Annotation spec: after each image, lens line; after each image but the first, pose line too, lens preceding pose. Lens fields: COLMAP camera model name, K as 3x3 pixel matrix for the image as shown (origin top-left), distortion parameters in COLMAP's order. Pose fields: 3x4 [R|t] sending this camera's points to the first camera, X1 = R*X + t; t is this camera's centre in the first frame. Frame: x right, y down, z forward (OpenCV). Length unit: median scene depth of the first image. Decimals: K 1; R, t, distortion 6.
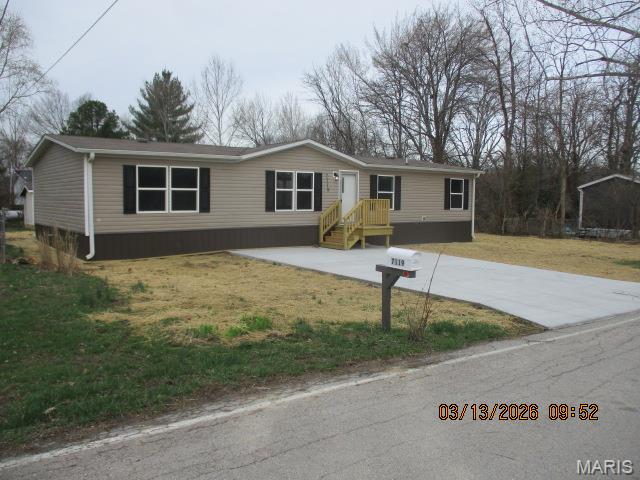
lens RADIAL K [[544.8, 0, 320.0], [0, 544.8, 240.0], [0, 0, 1]] dist [-0.010510, -0.002150]
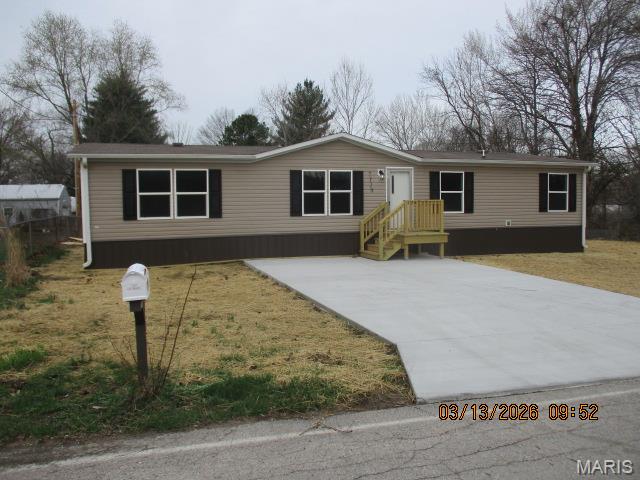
lens RADIAL K [[544.8, 0, 320.0], [0, 544.8, 240.0], [0, 0, 1]] dist [-0.010510, -0.002150]
pose [[0.950537, 0.001765, -0.310605, 0.213944], [-0.005438, 0.999925, -0.010958, -0.004092], [0.310562, 0.012105, 0.950476, 0.163170]]
